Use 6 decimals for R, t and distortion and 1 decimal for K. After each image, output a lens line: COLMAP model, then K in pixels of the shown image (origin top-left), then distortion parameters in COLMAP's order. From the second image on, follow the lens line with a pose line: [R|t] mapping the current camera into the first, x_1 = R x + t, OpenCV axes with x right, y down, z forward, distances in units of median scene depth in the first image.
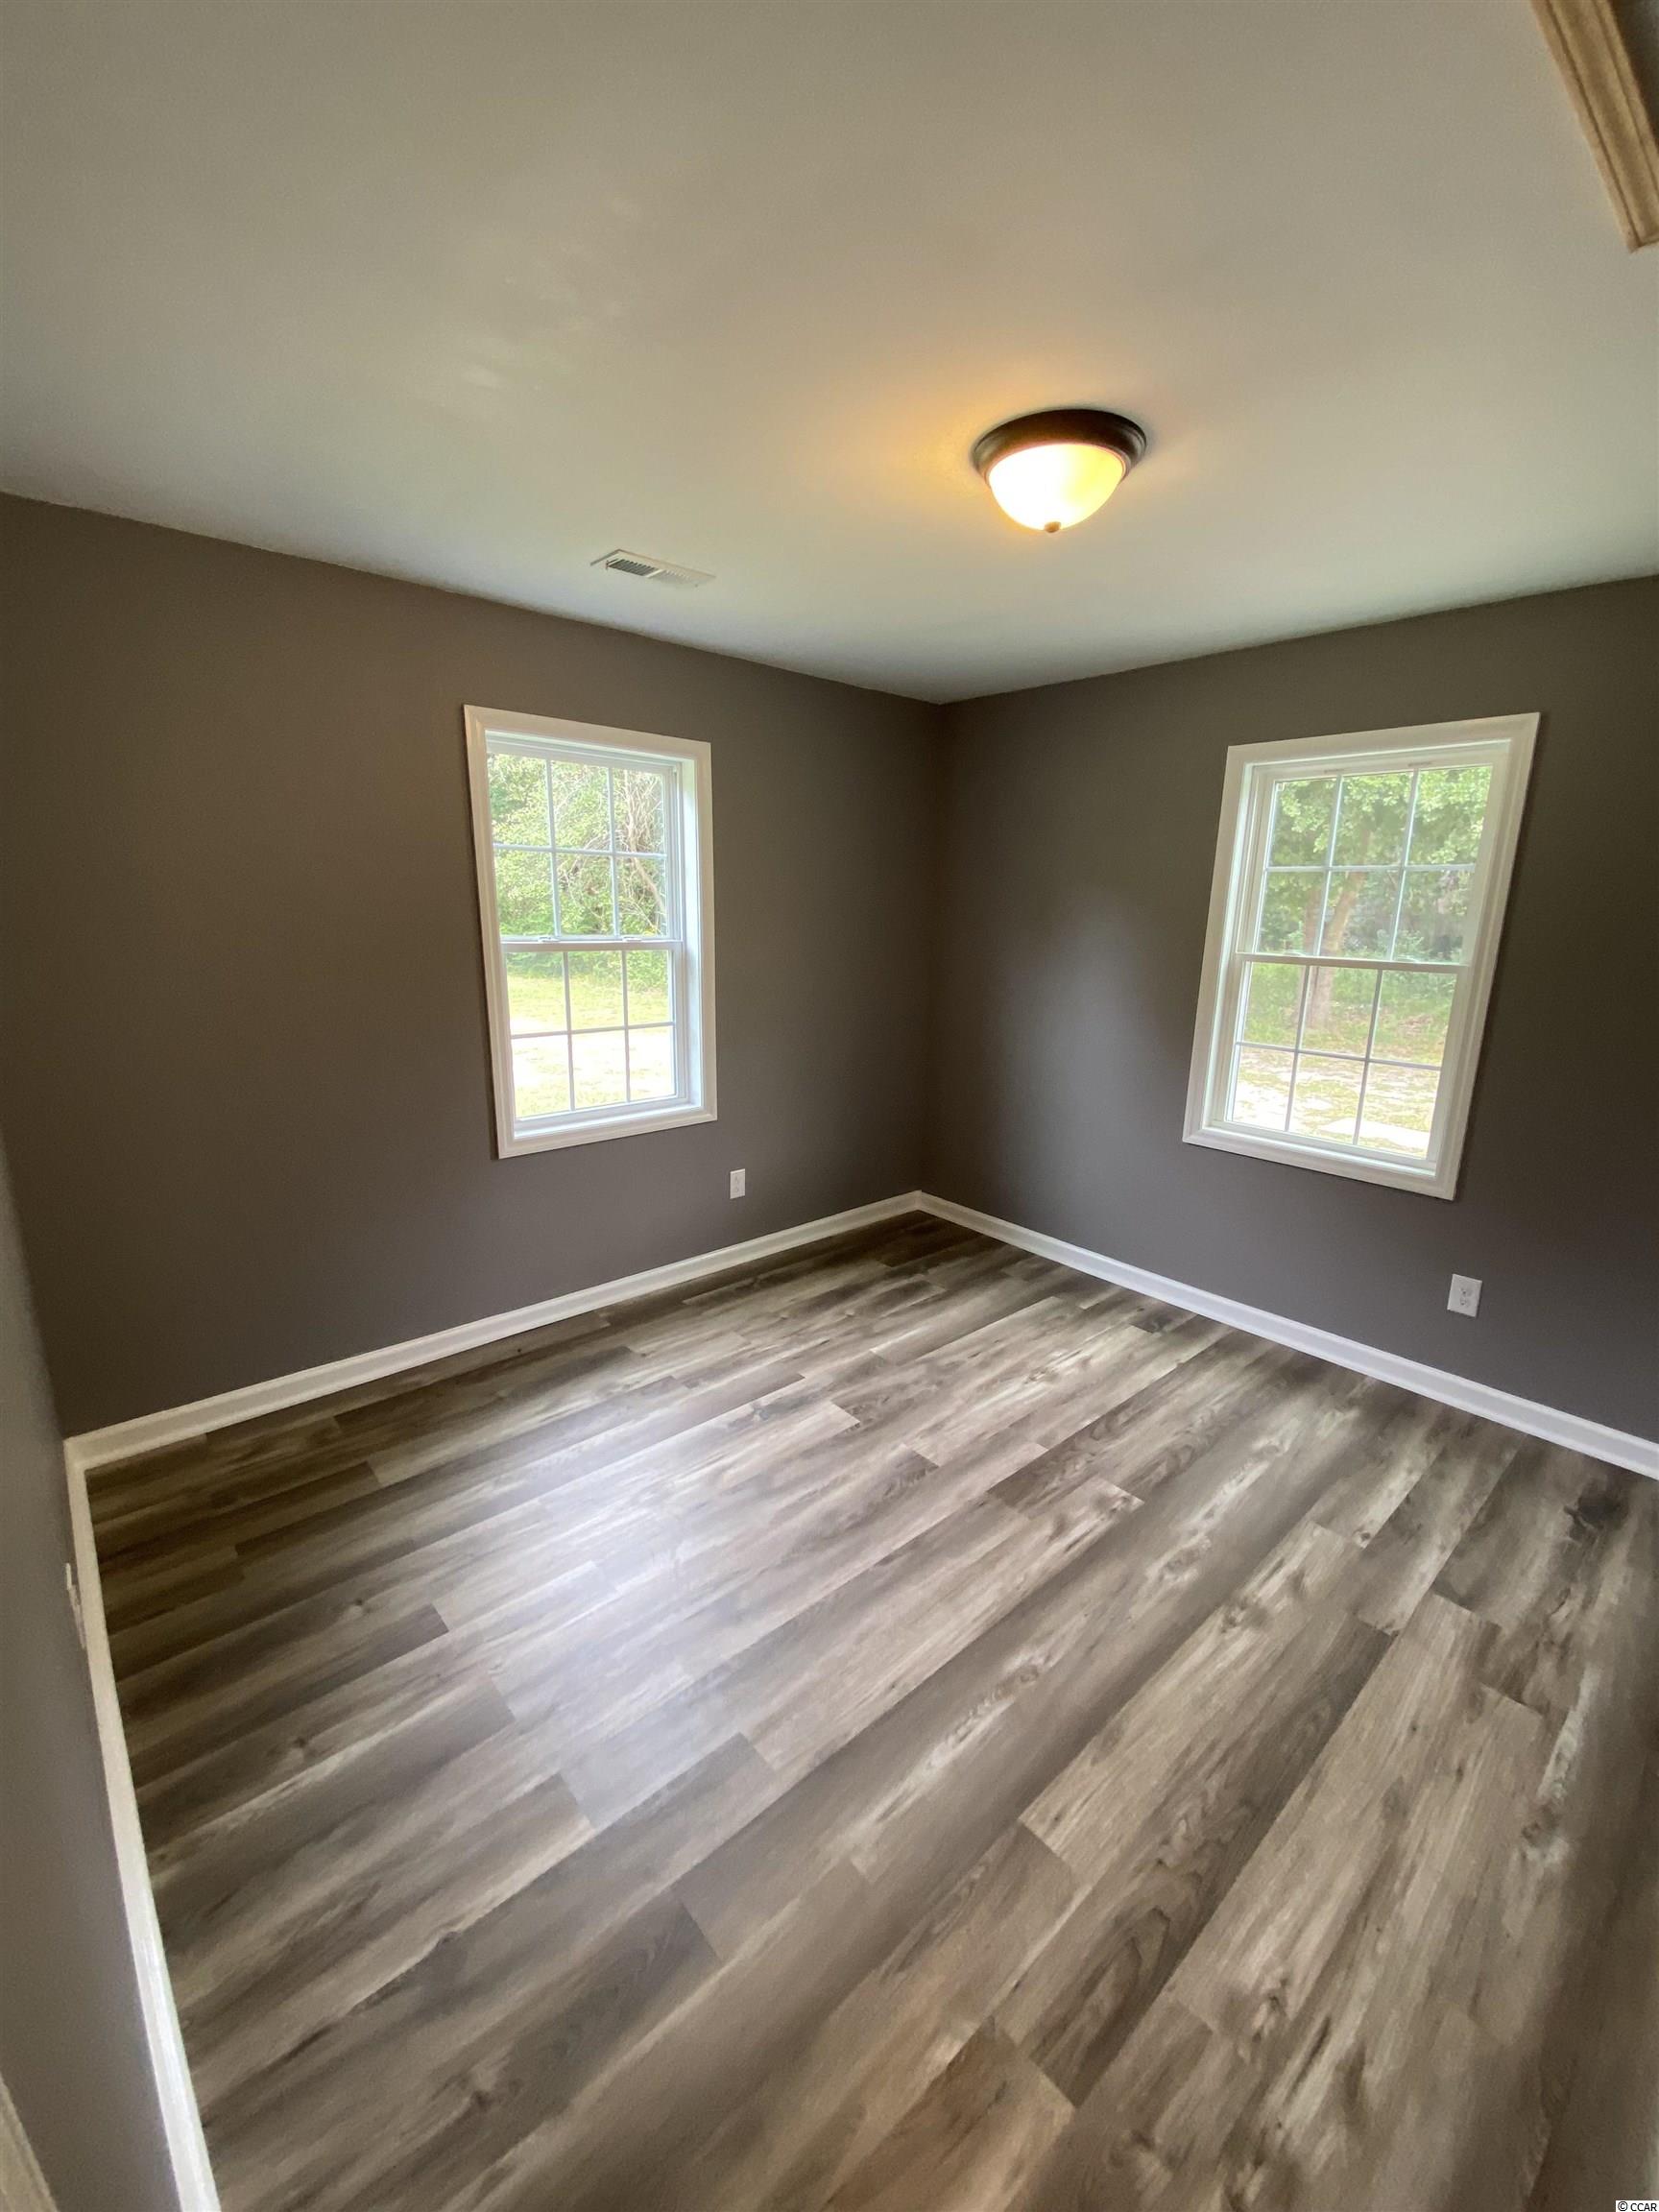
lens RADIAL K [[903.5, 0, 829.5], [0, 903.5, 1106.0], [0, 0, 1]] dist [0.001028, -0.011600]
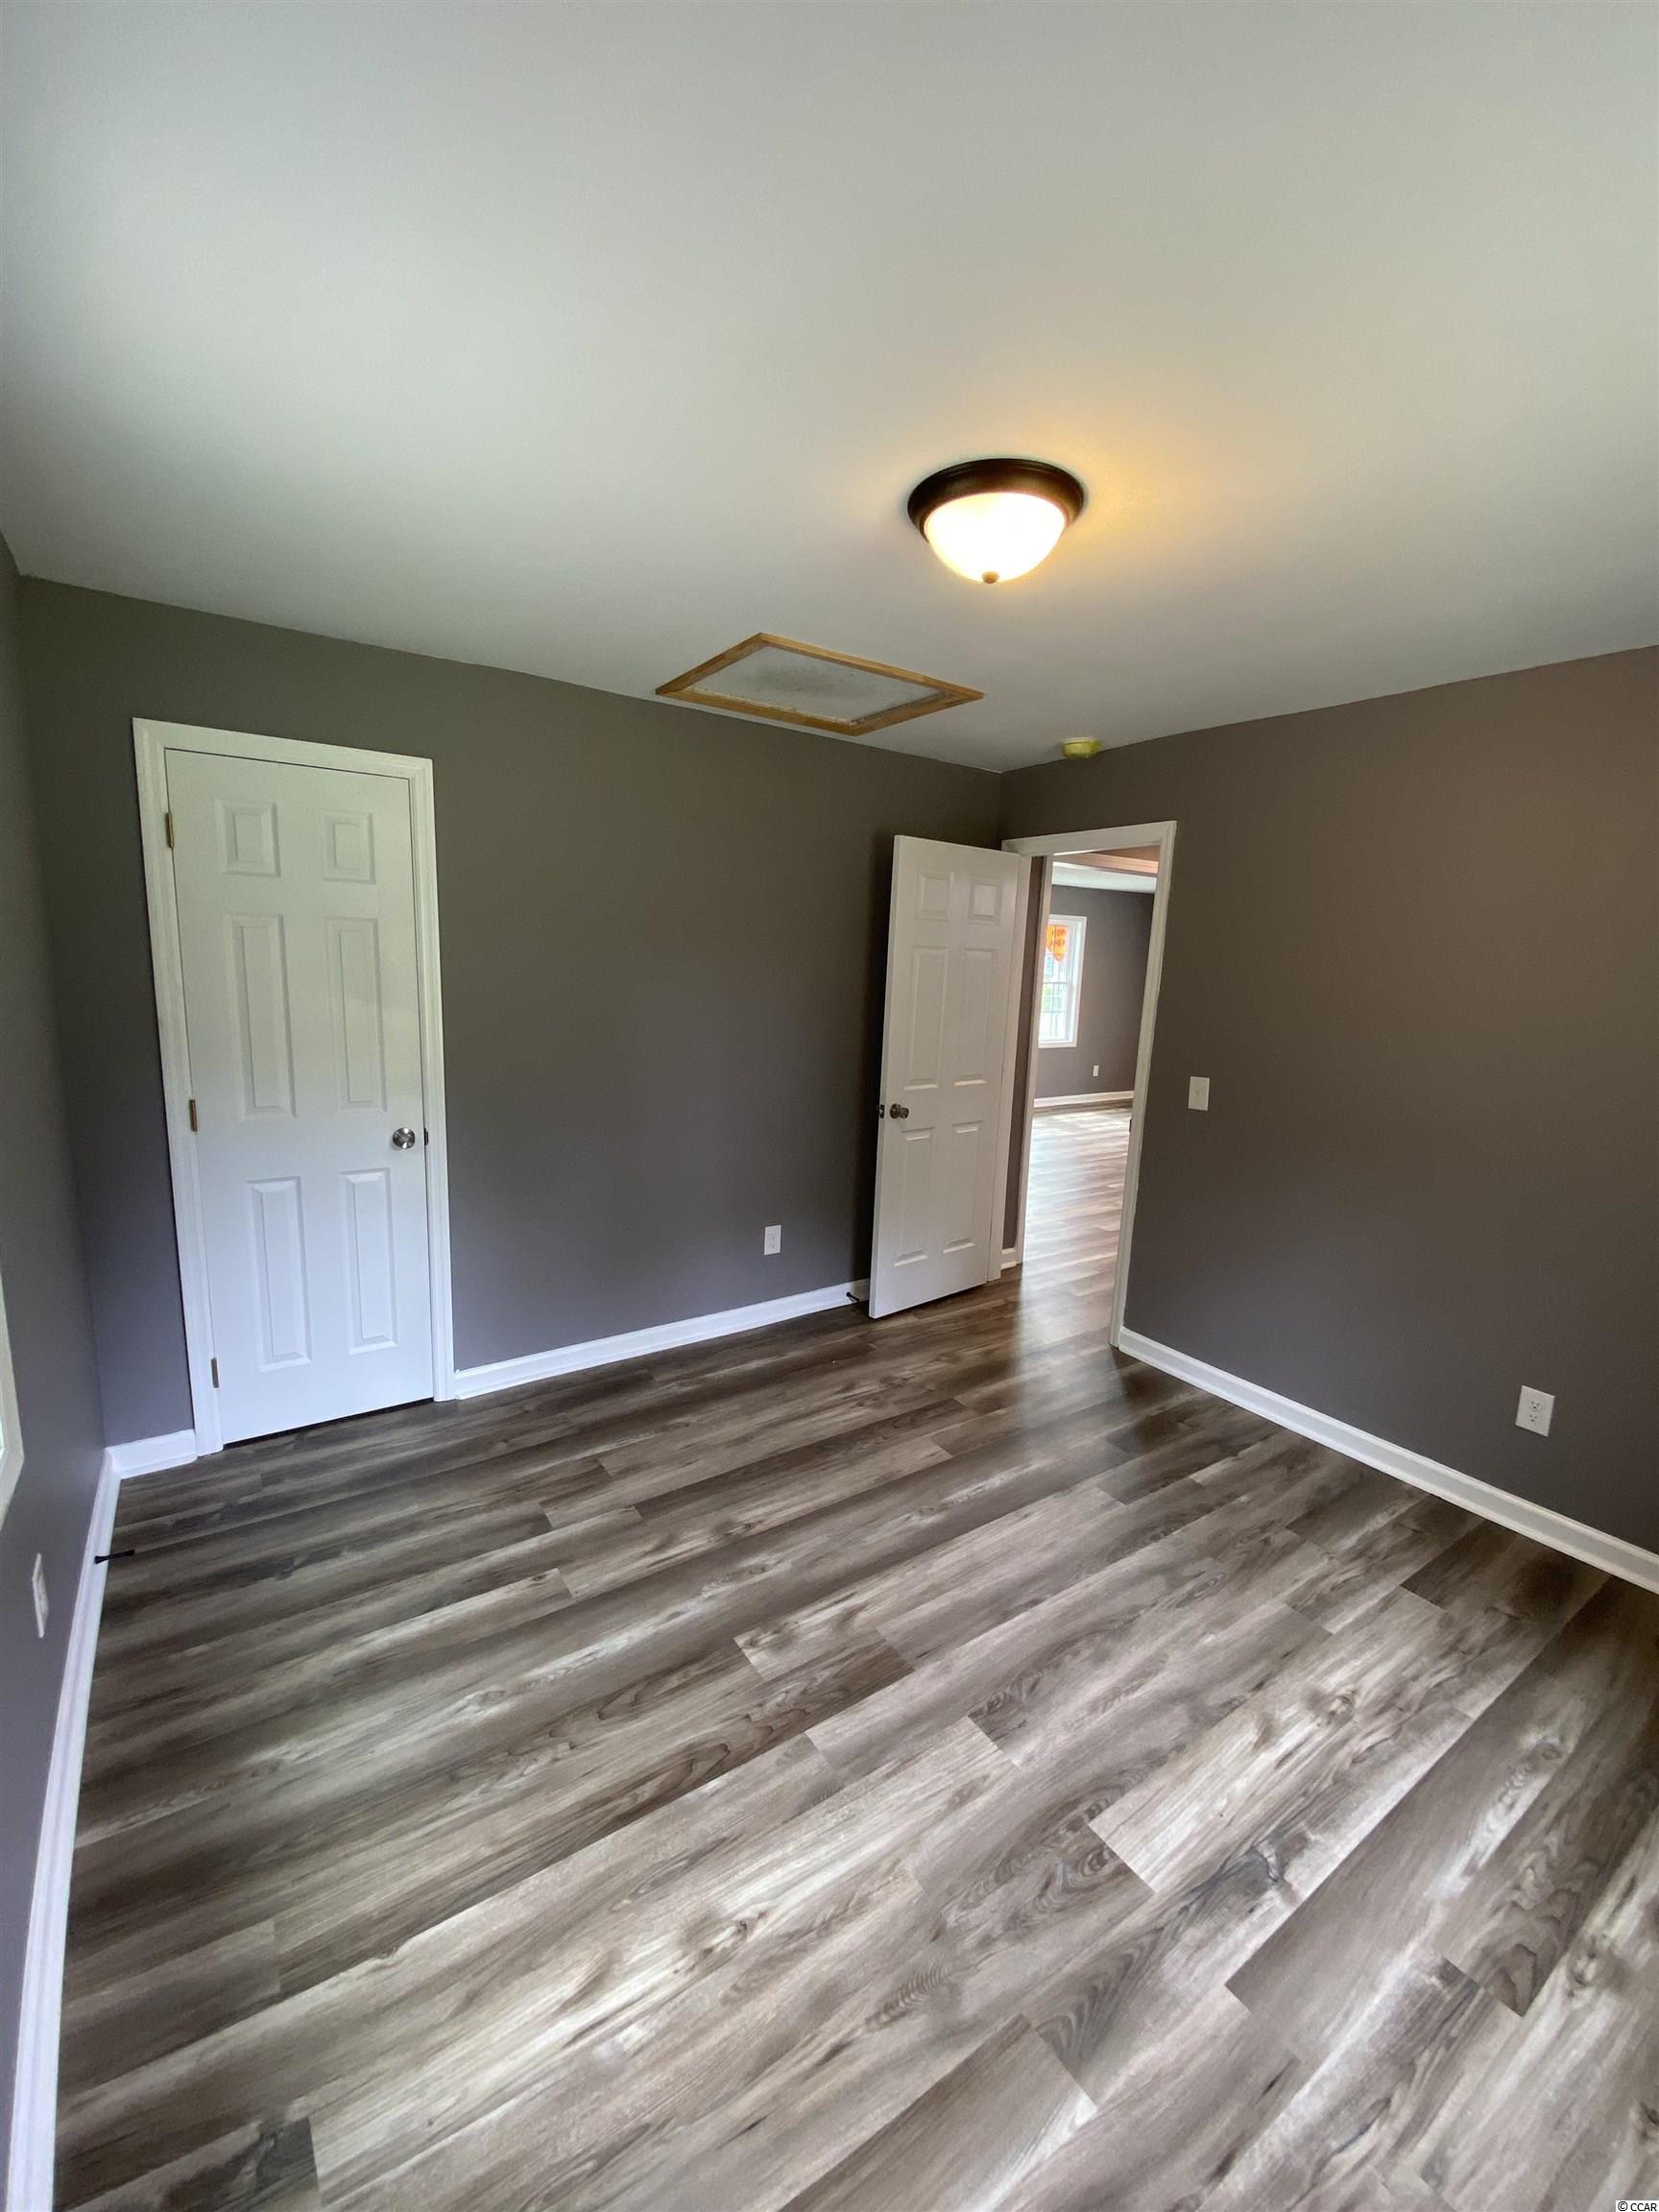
lens RADIAL K [[903.5, 0, 829.5], [0, 903.5, 1106.0], [0, 0, 1]] dist [0.001028, -0.011600]
pose [[-0.990184, -0.073792, 0.118706, 0.183383], [-0.022718, 0.922956, 0.384236, -0.348017], [-0.137914, 0.377767, -0.915572, 1.508512]]
